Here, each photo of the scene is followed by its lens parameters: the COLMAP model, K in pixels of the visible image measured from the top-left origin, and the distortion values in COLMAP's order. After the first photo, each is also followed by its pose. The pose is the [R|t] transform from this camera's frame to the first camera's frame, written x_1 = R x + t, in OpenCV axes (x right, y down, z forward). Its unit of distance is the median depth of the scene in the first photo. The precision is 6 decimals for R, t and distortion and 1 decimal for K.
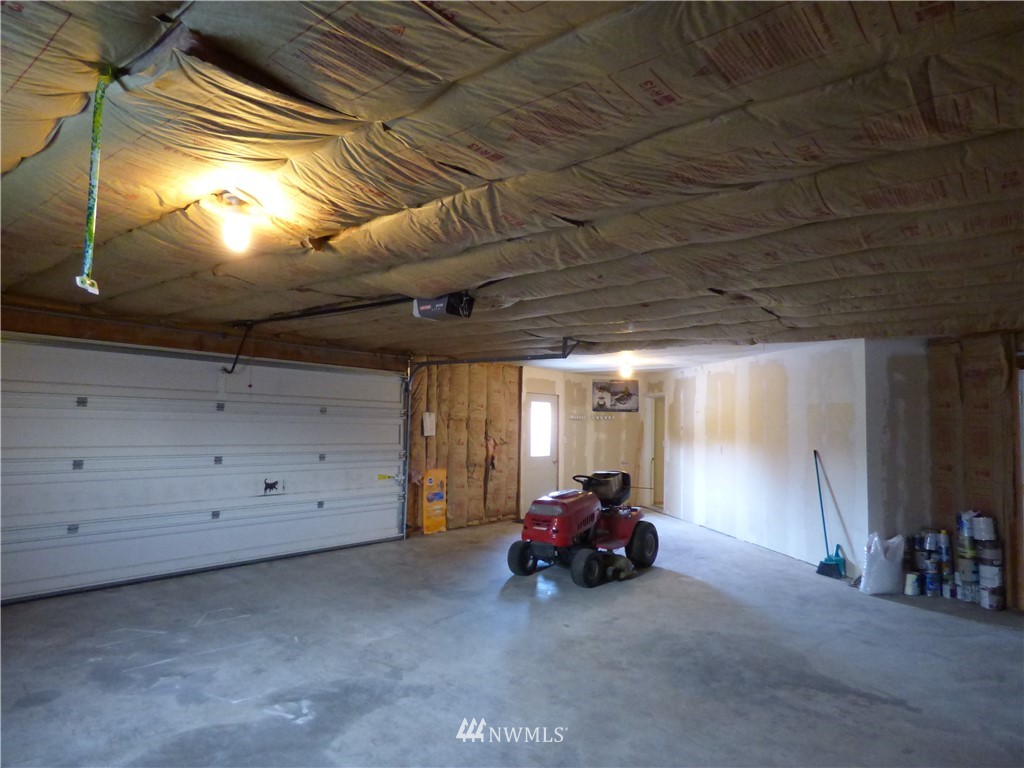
lens RADIAL K [[628.2, 0, 514.6], [0, 628.2, 382.7], [0, 0, 1]] dist [0.000519, -0.022863]
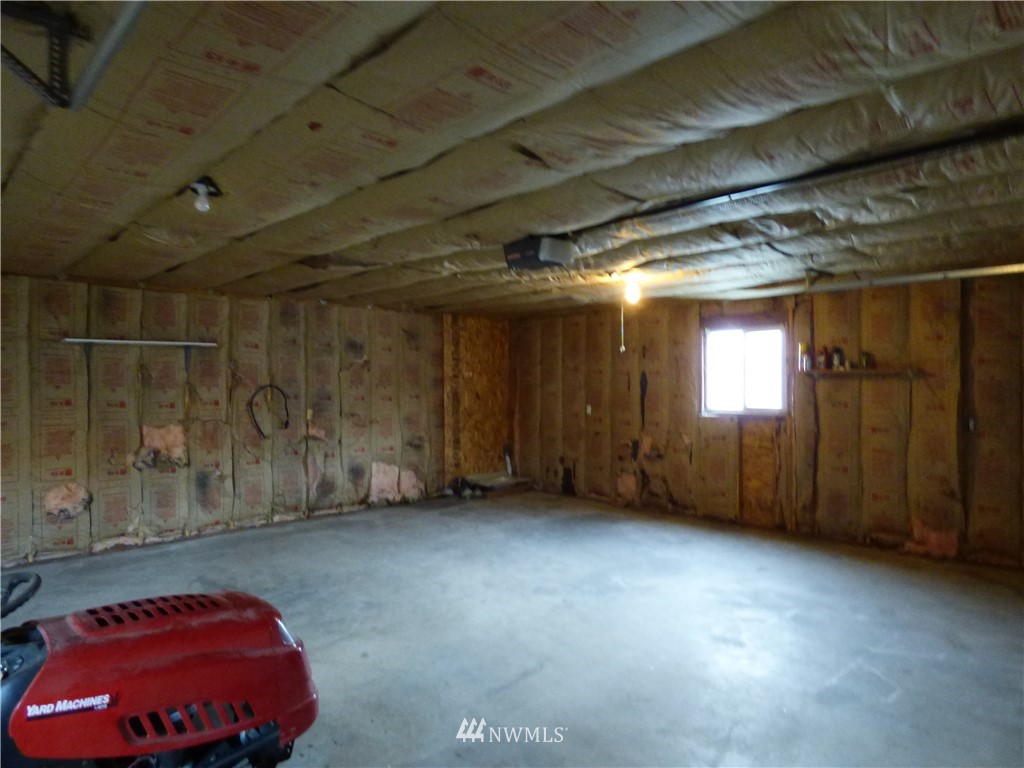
lens RADIAL K [[628.2, 0, 514.6], [0, 628.2, 382.7], [0, 0, 1]] dist [0.000519, -0.022863]
pose [[-0.994069, -0.018930, 0.107095, -0.211663], [-0.026333, 0.997328, -0.068137, 0.142735], [-0.105519, -0.070553, -0.991911, 2.216504]]
